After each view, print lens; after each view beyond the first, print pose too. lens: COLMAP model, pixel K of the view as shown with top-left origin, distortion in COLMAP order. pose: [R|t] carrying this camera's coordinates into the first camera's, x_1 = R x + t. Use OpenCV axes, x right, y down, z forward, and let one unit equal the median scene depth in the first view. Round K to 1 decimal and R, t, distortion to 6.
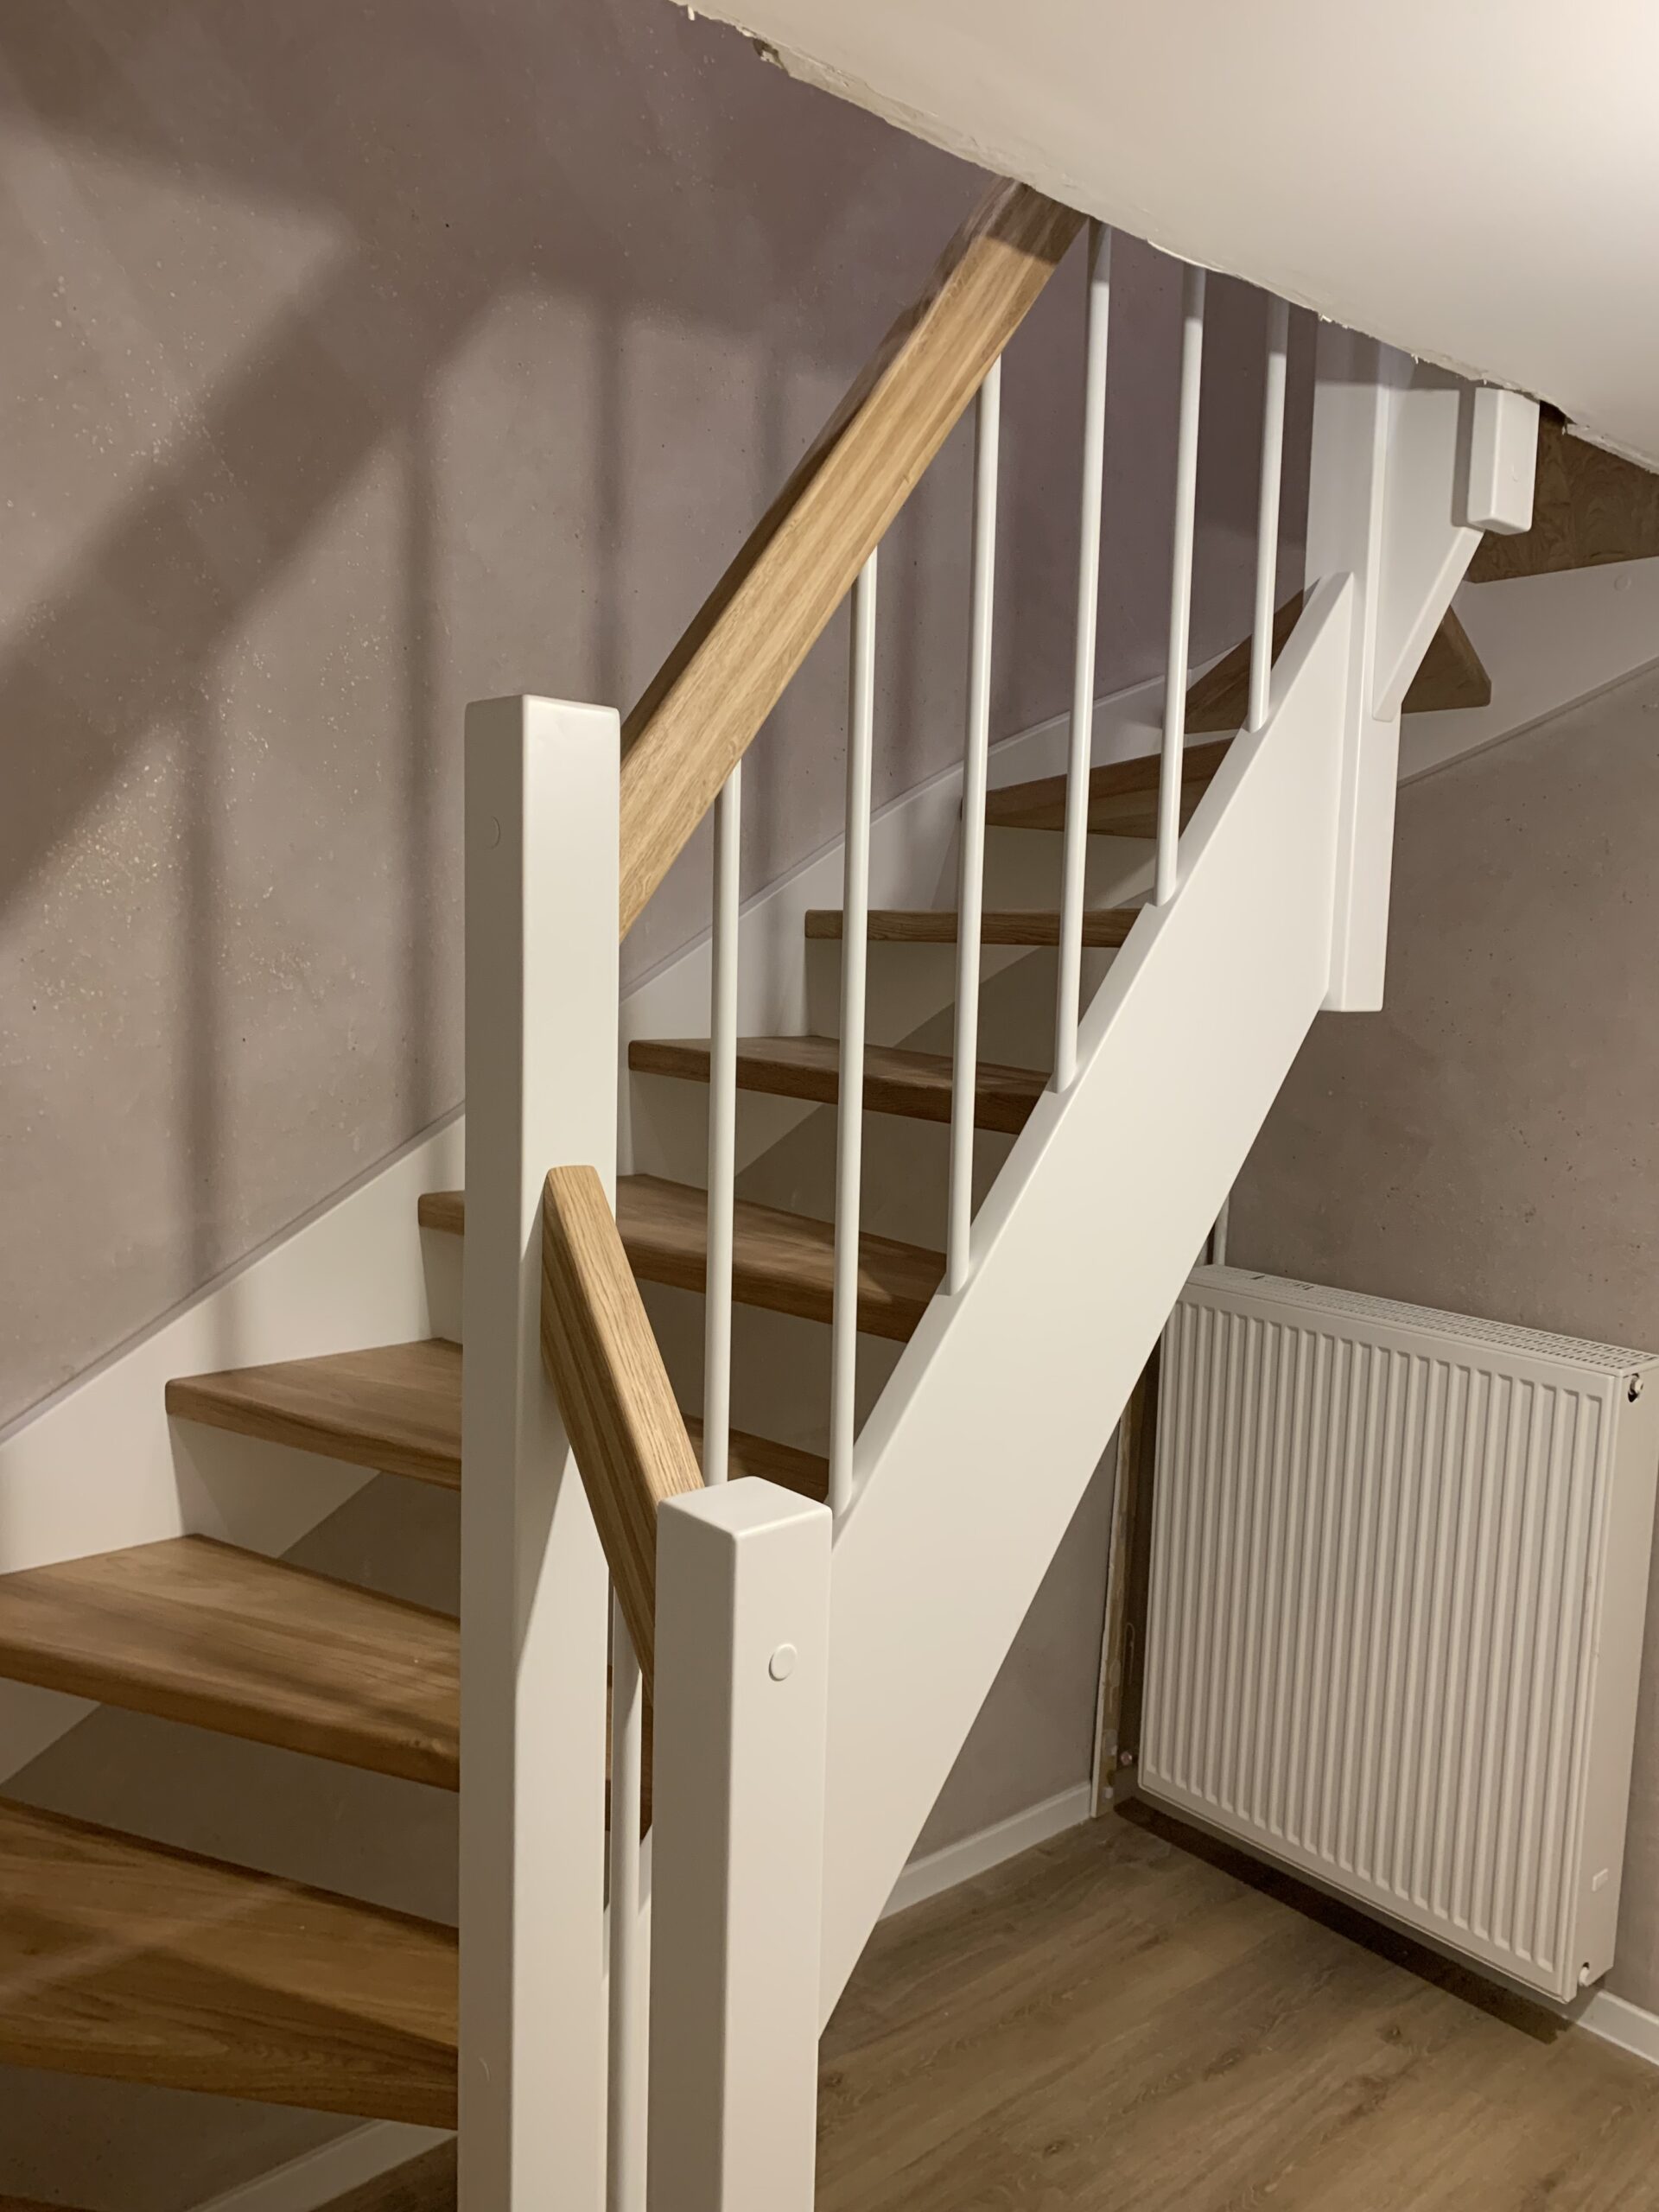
lens RADIAL K [[1701.1, 0, 827.5], [0, 1701.1, 1143.1], [0, 0, 1]] dist [0.036048, -0.024277]
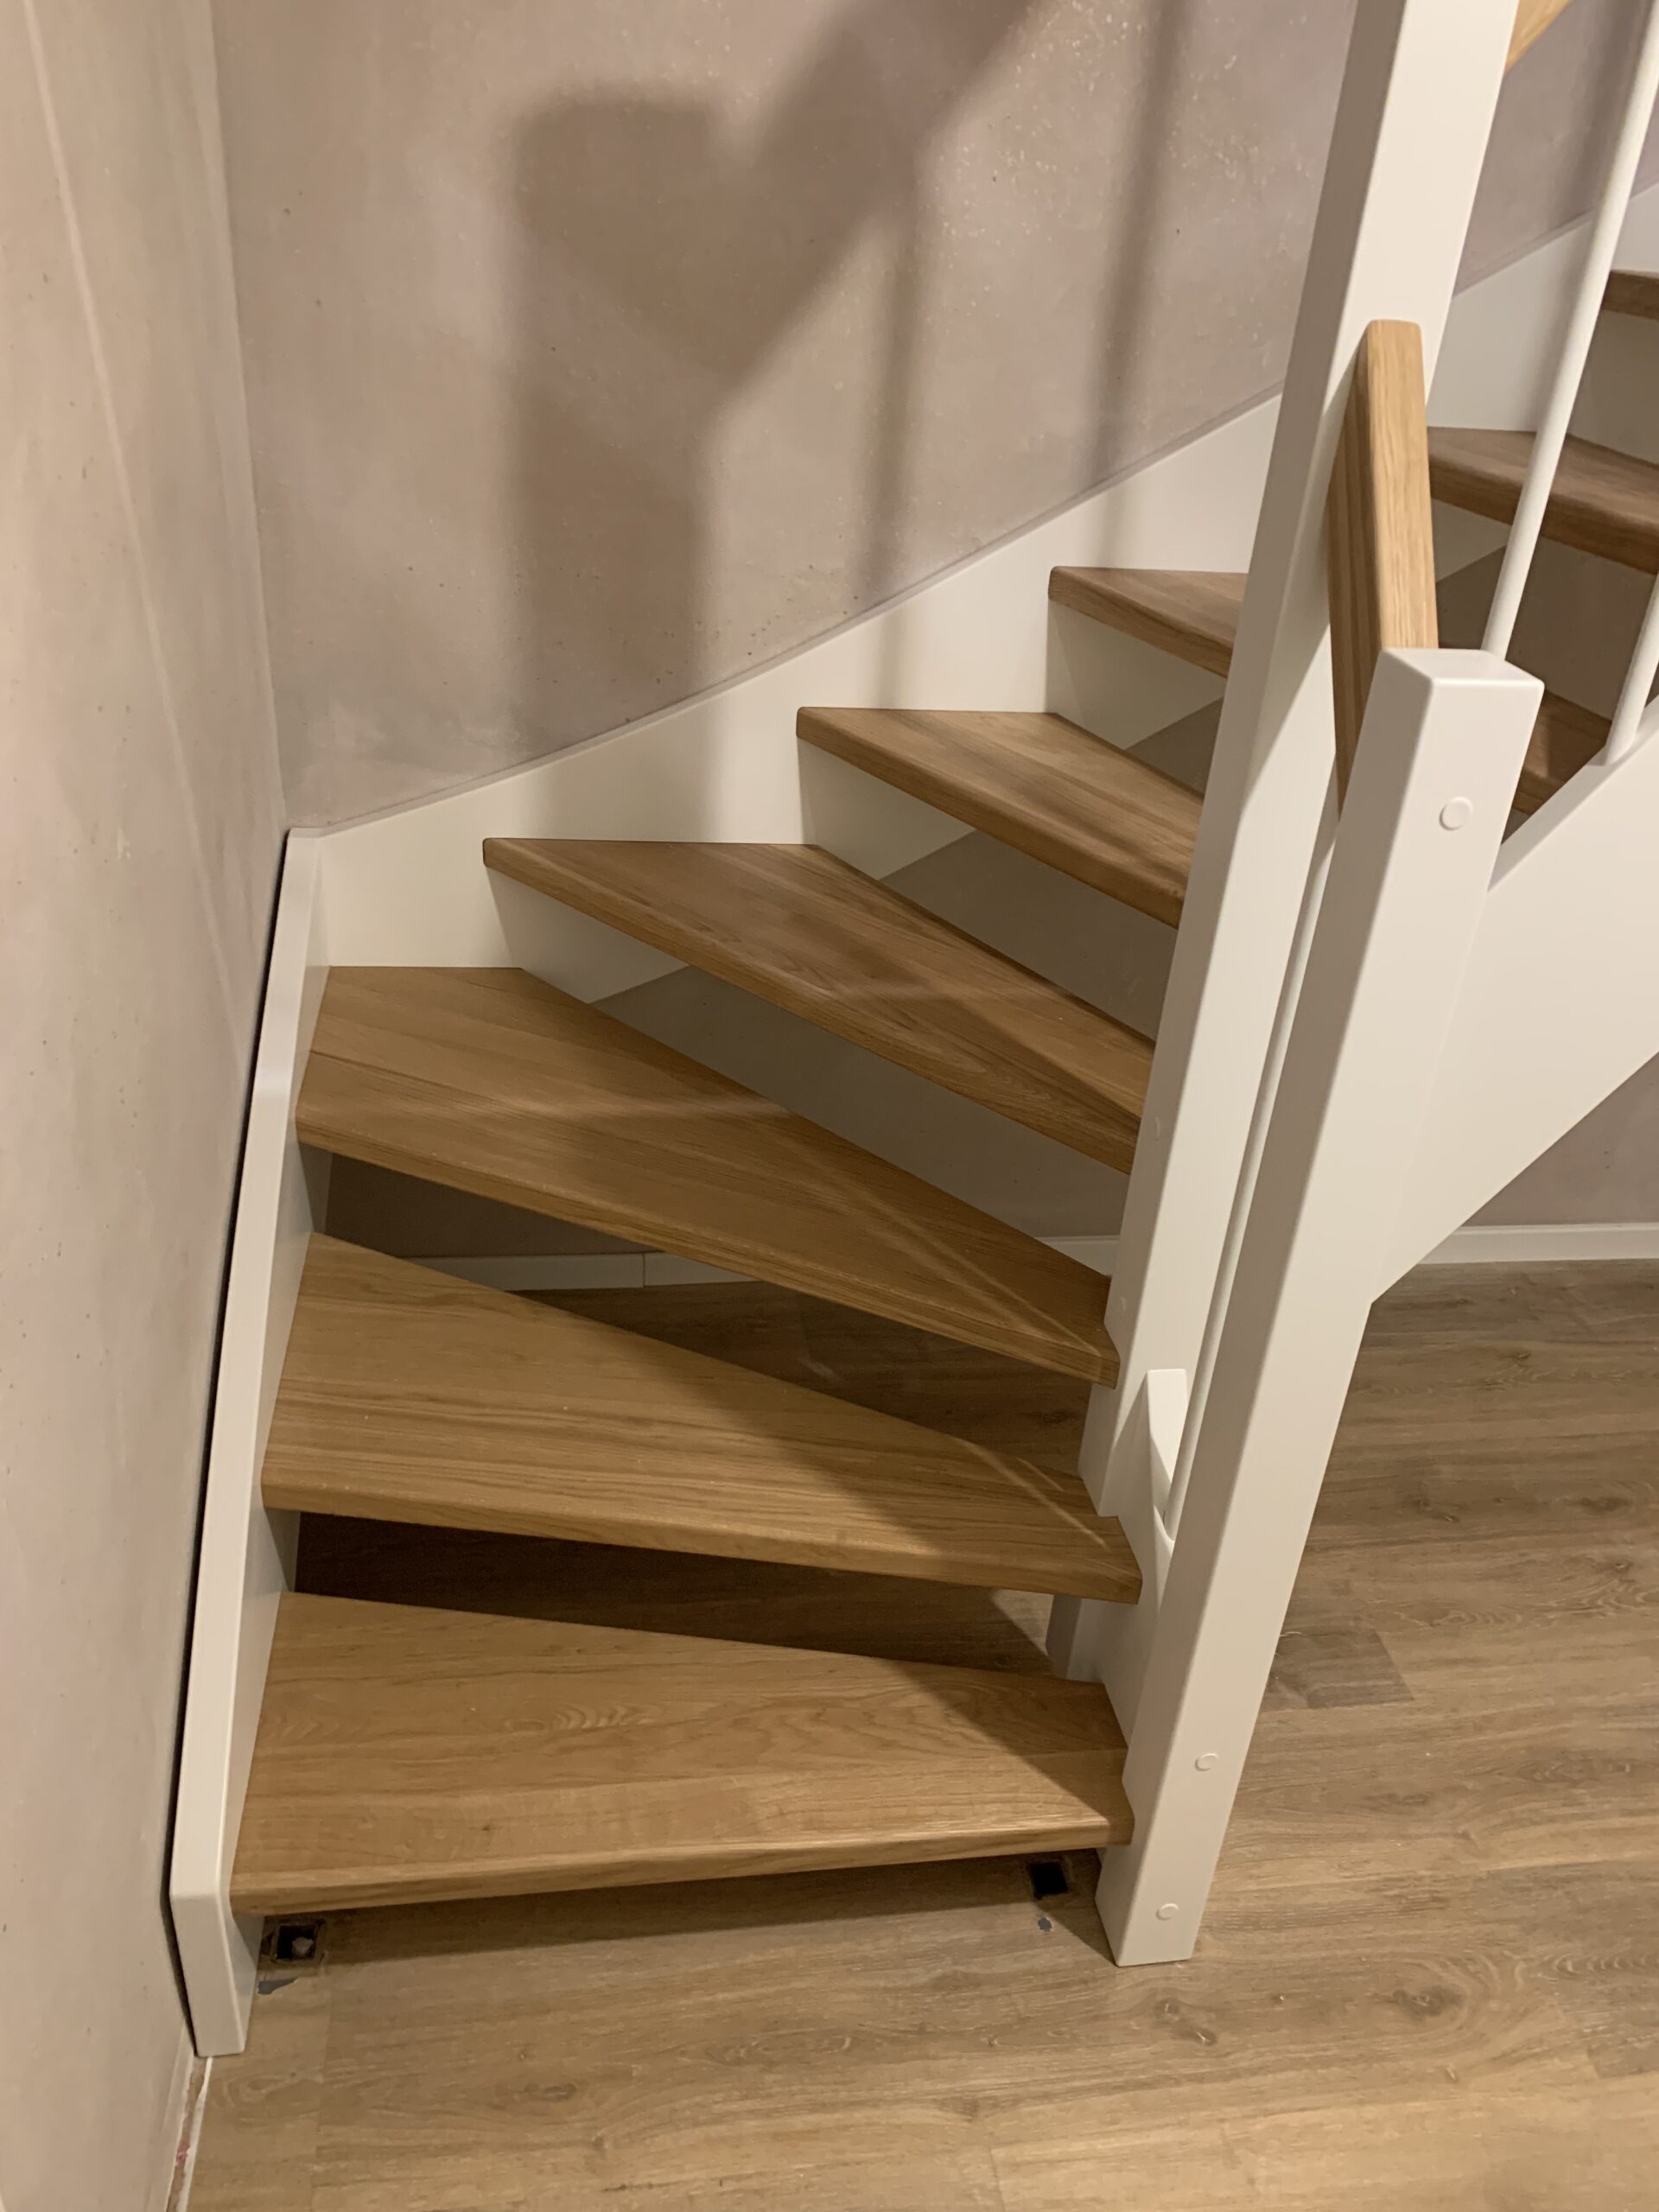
lens RADIAL K [[1701.1, 0, 806.8], [0, 1701.1, 1096.9], [0, 0, 1]] dist [0.036048, -0.024277]
pose [[0.835705, 0.292470, -0.464821, 0.112846], [-0.115120, 0.920883, 0.372454, 0.066785], [0.536978, -0.257752, 0.803255, -0.085074]]
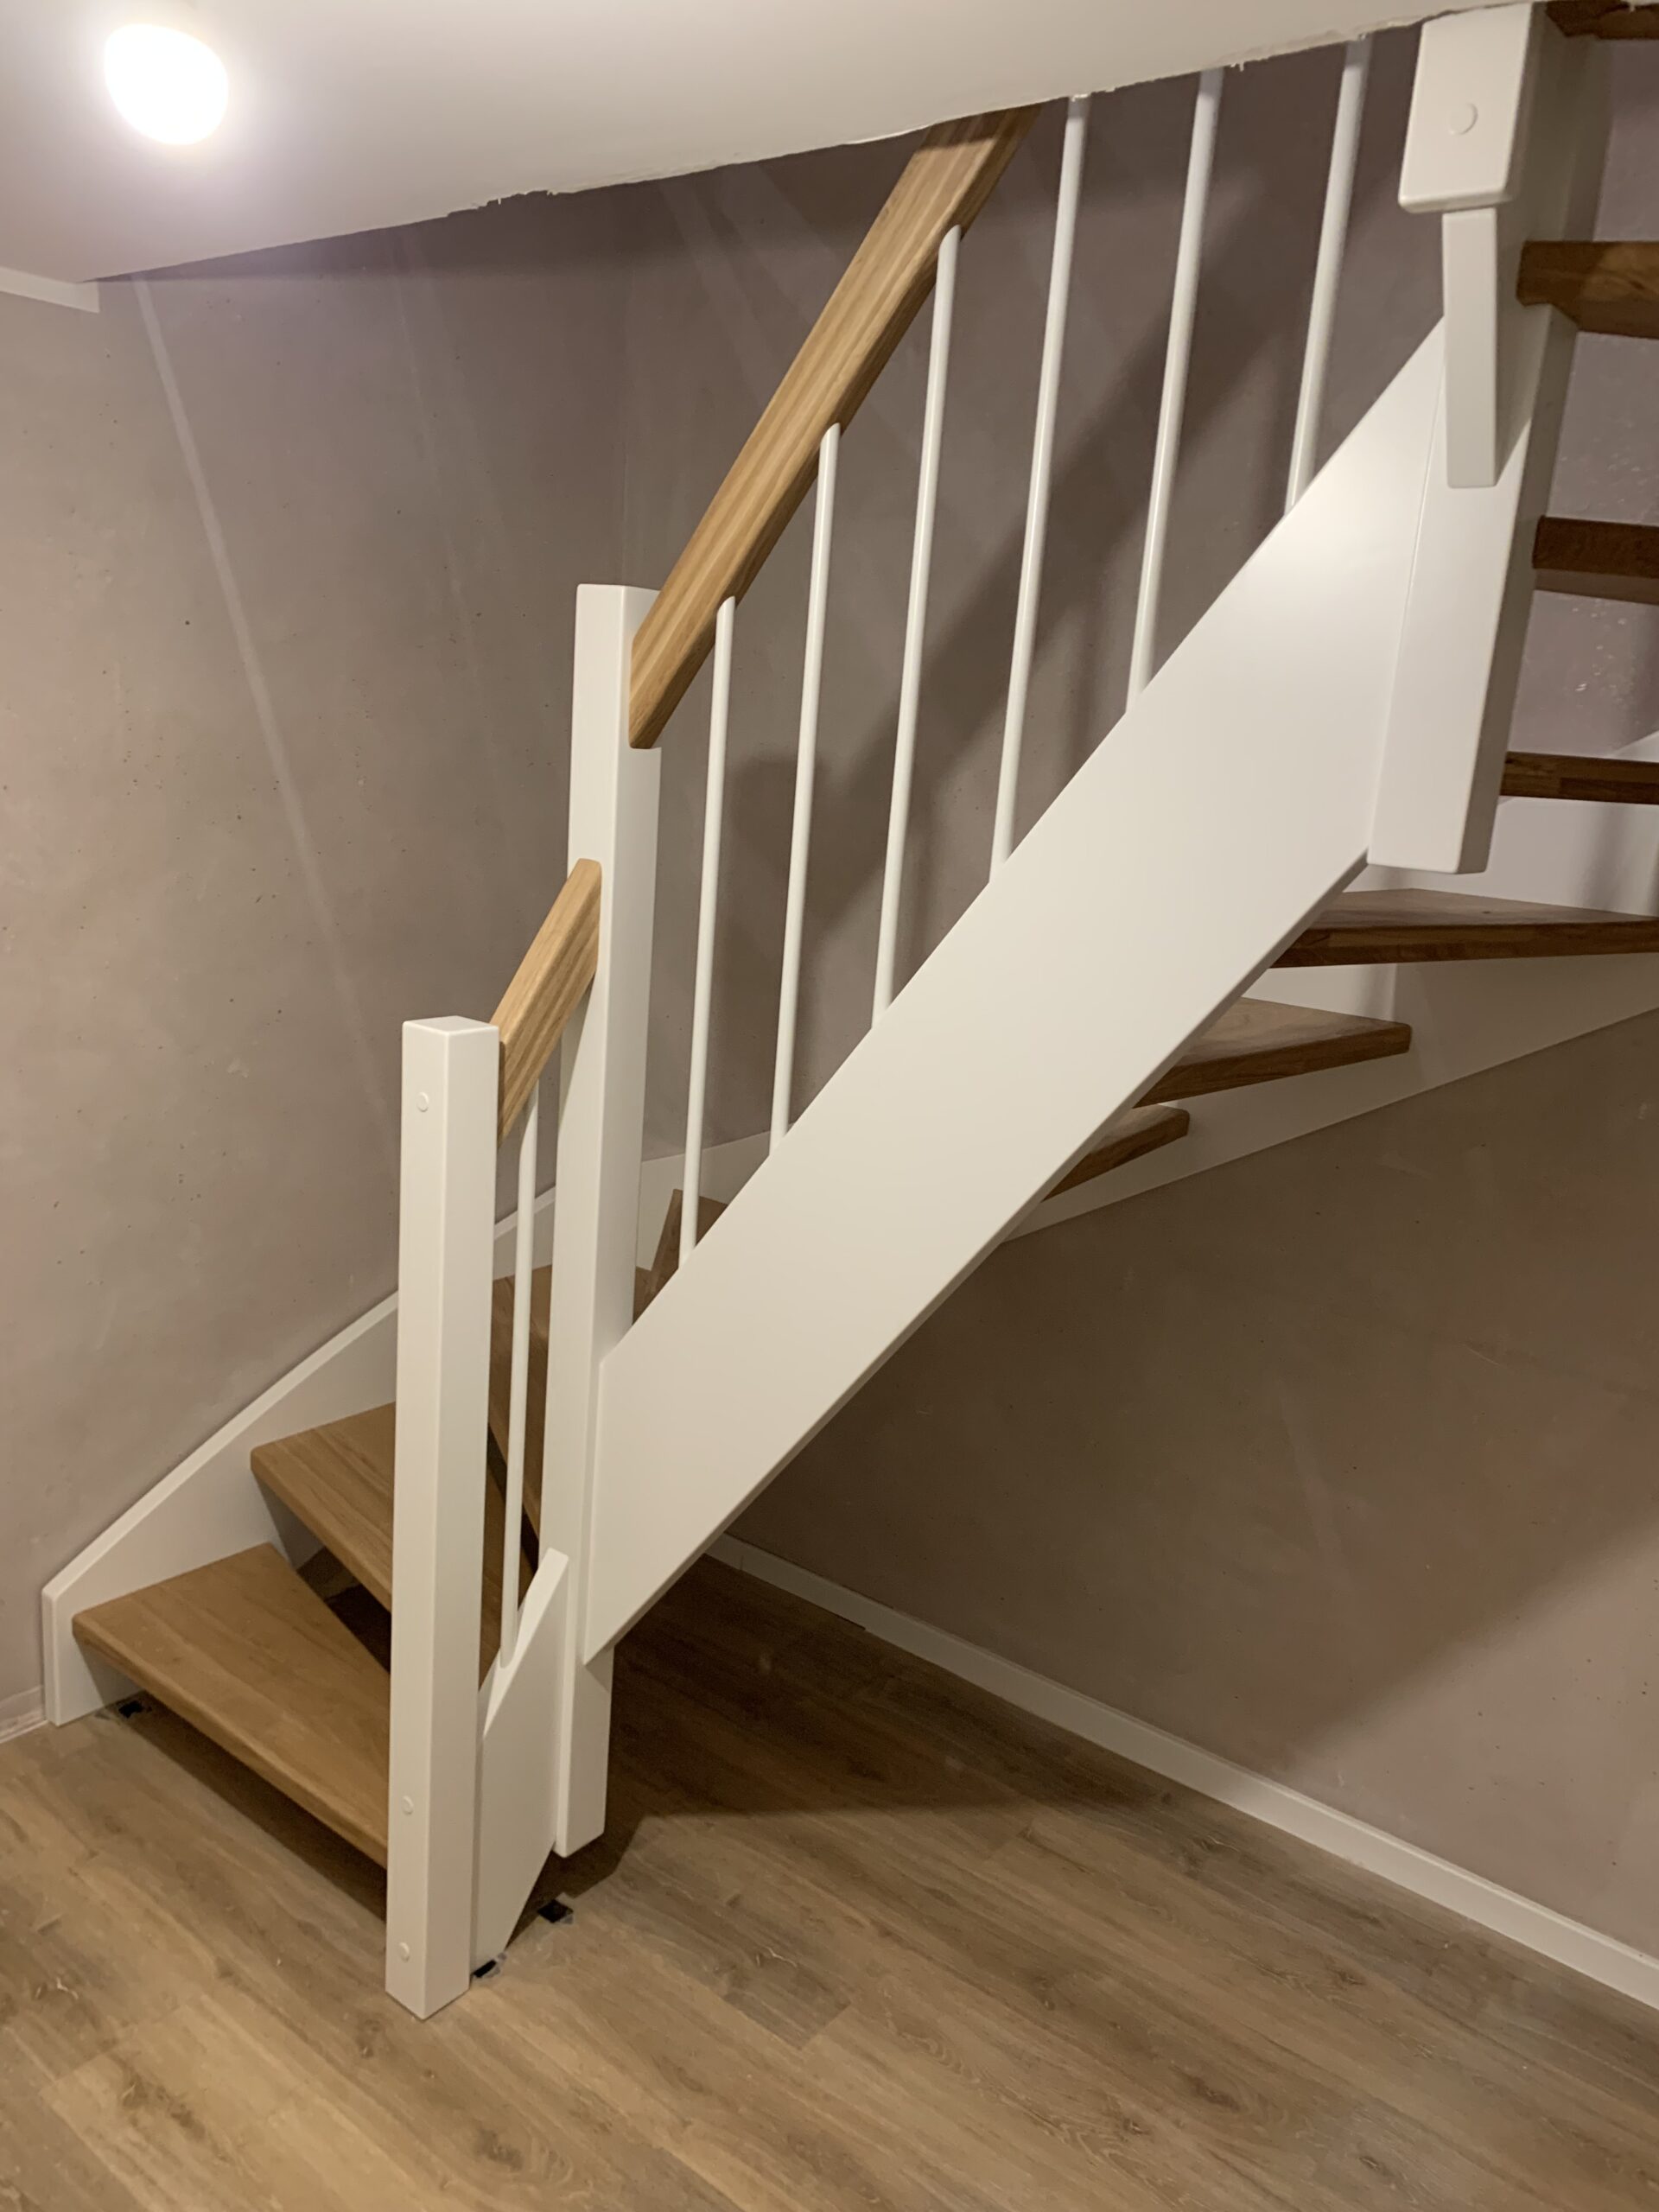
lens RADIAL K [[1701.1, 0, 829.9], [0, 1701.1, 1128.9], [0, 0, 1]] dist [0.036048, -0.024277]
pose [[0.166962, 0.218260, -0.961502, 1.078684], [-0.190065, 0.964024, 0.185829, -0.057141], [0.967470, 0.151721, 0.202439, 0.611712]]
